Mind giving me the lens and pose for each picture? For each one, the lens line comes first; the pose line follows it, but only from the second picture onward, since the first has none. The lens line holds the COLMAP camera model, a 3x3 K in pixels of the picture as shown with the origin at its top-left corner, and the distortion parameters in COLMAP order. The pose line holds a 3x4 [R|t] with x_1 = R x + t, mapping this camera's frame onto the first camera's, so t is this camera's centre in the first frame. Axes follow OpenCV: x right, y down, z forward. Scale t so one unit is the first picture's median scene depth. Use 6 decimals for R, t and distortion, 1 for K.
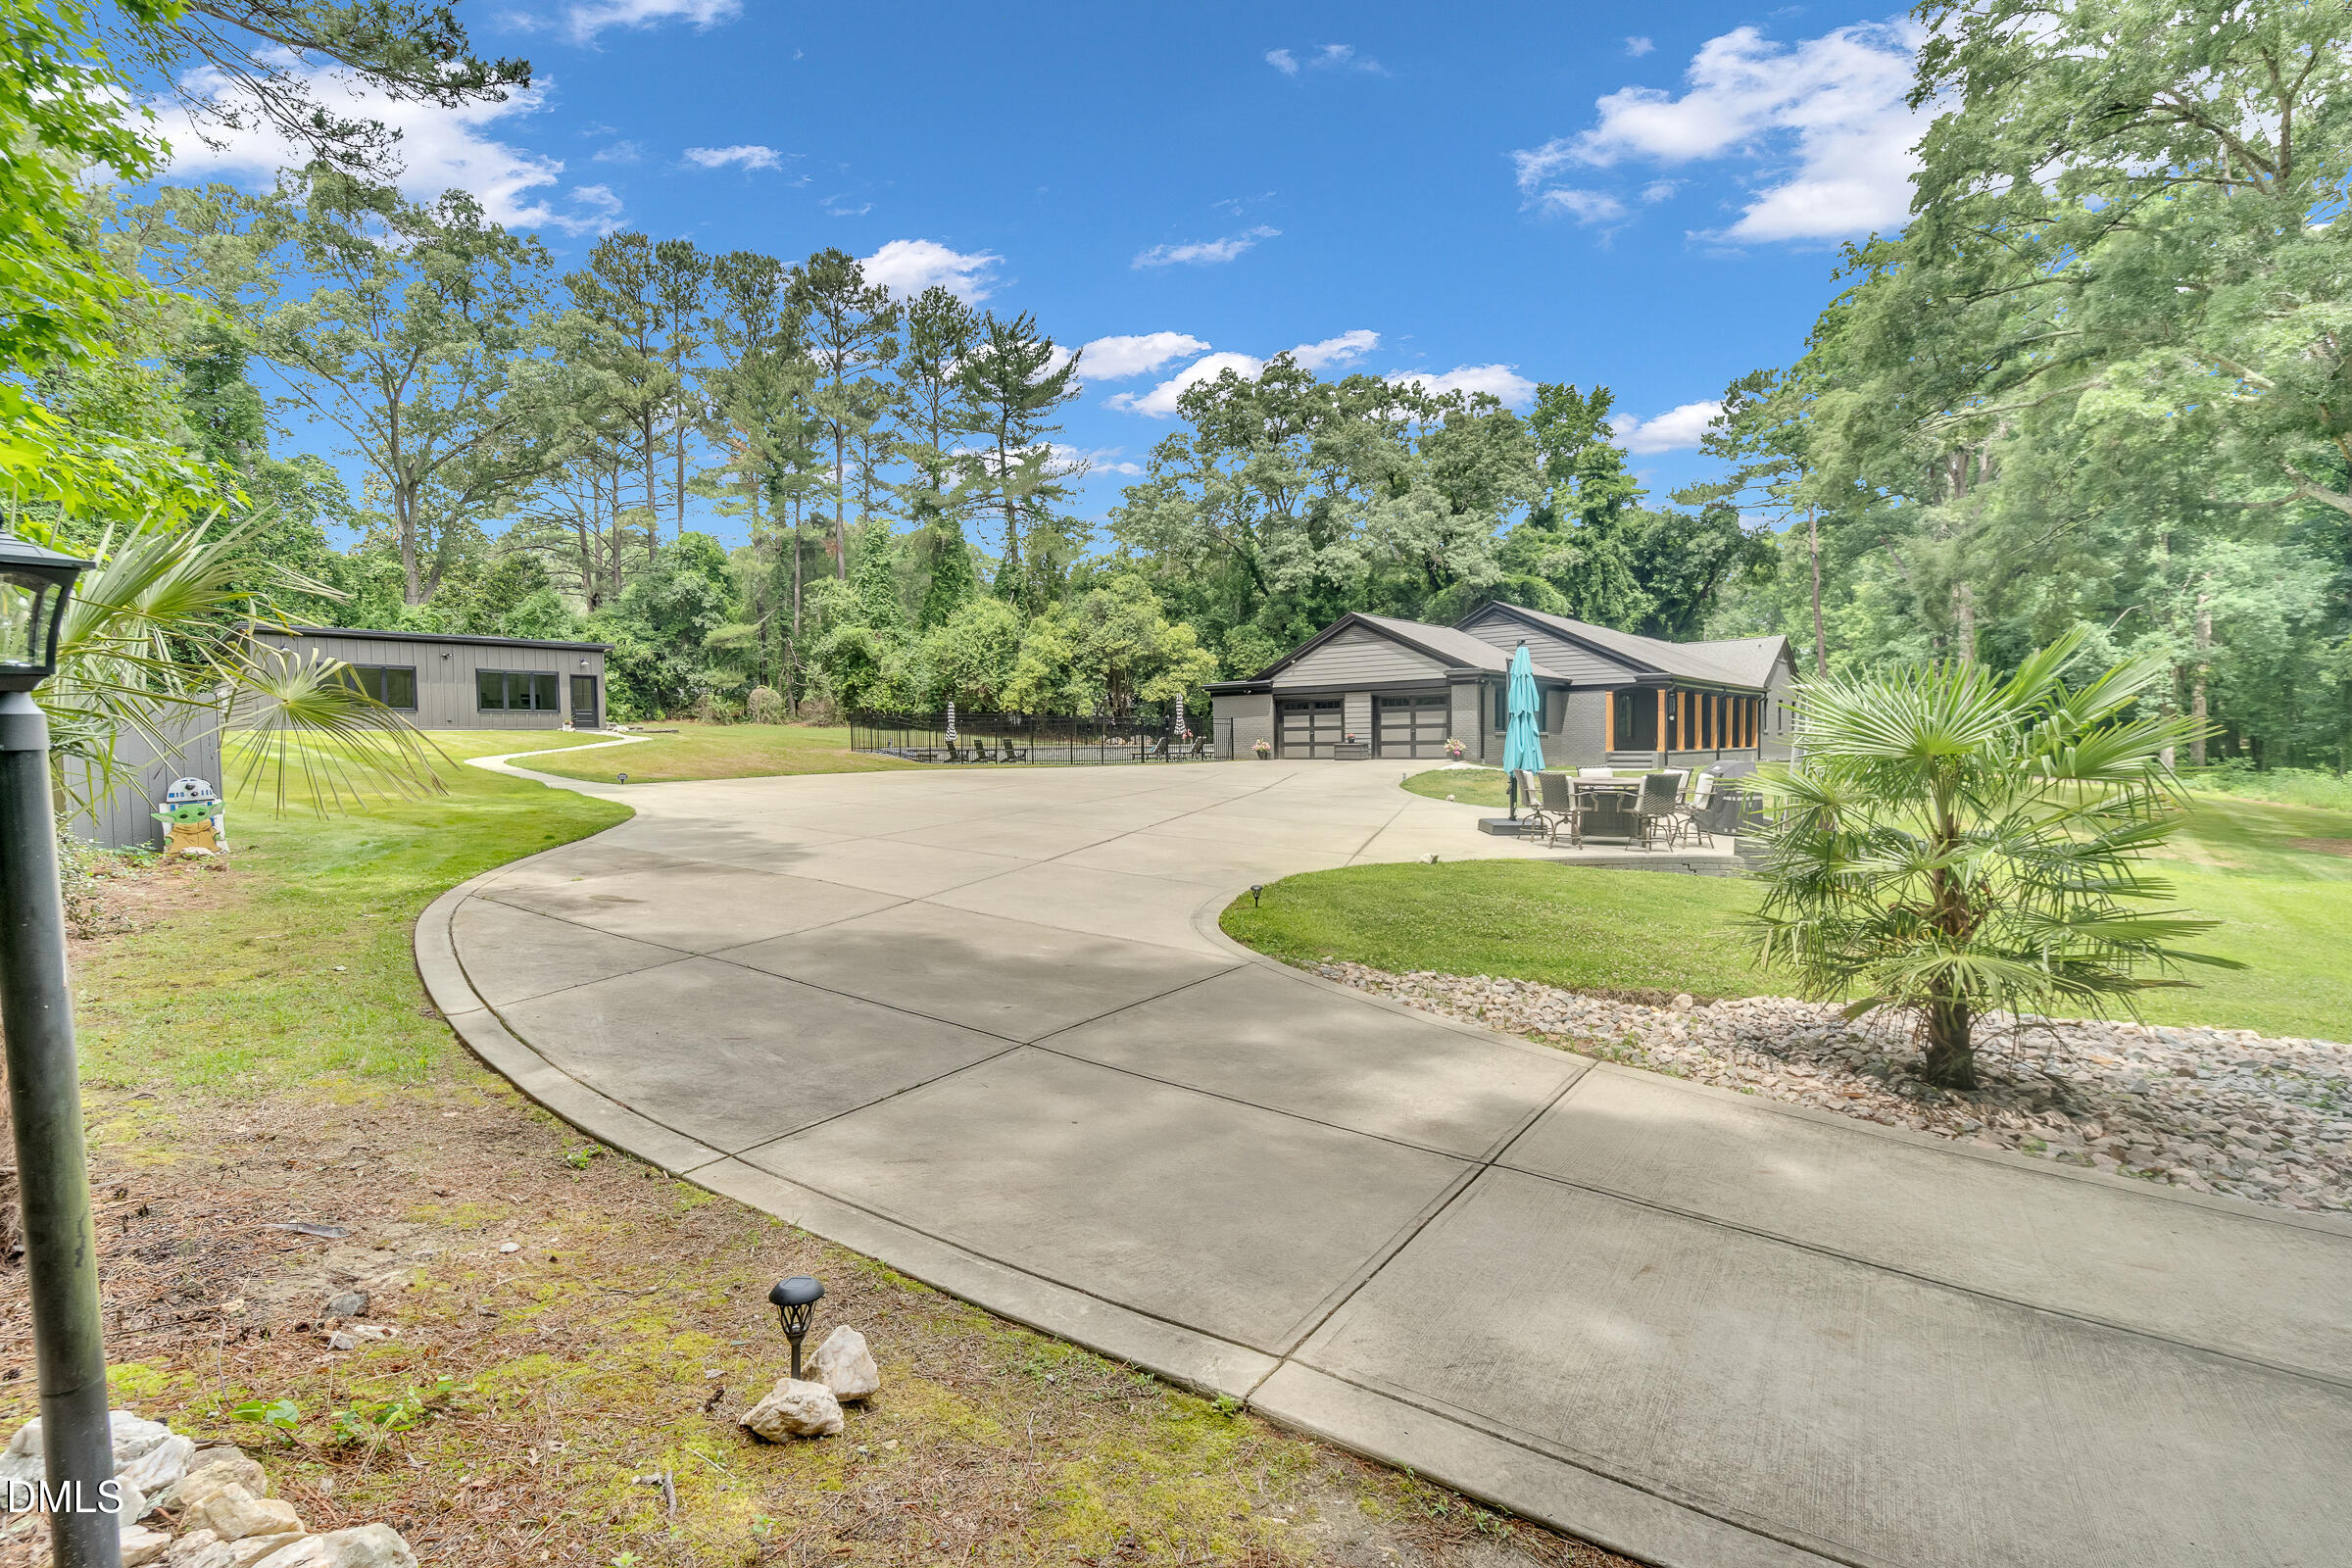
lens RADIAL K [[1047.4, 0, 1167.3], [0, 1047.4, 787.3], [0, 0, 1]] dist [0.005585, 0.000327]
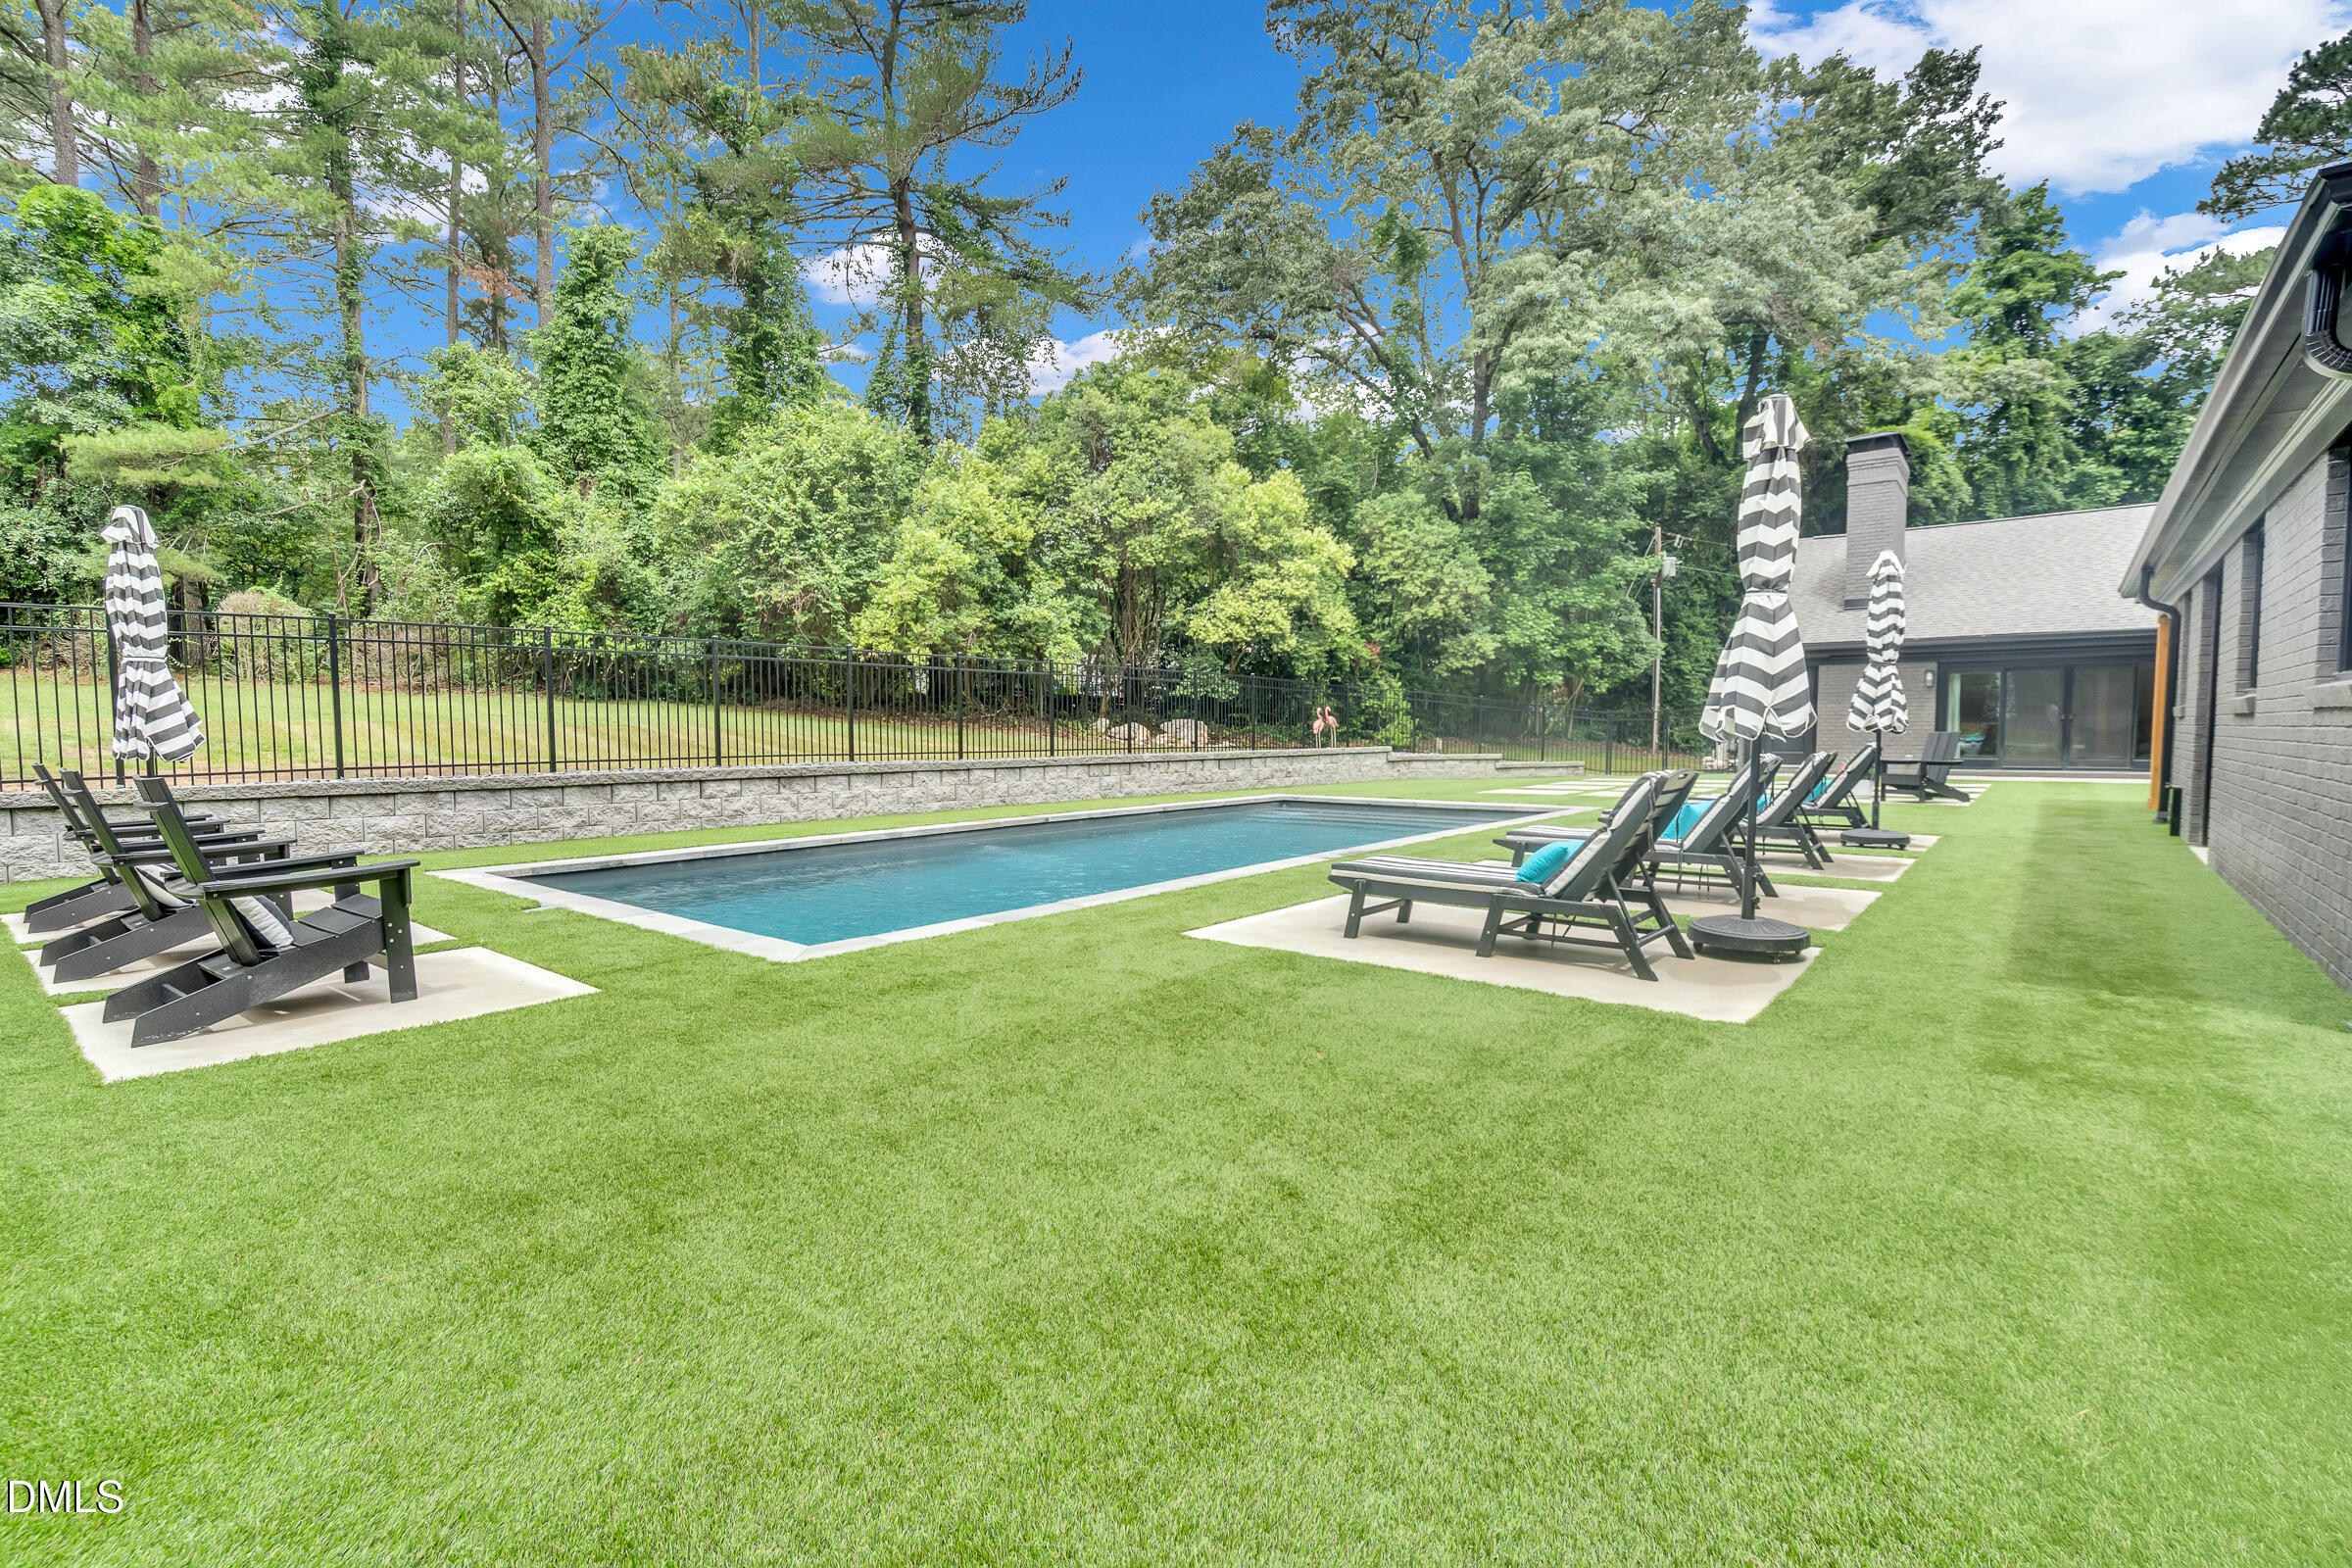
lens RADIAL K [[1047.4, 0, 1184.9], [0, 1047.4, 786.4], [0, 0, 1]] dist [0.005585, 0.000327]
pose [[0.999731, 0.009344, 0.021232, -0.036135], [-0.009730, 0.999788, 0.018143, -0.029950], [-0.021058, -0.018345, 0.999610, 0.564997]]
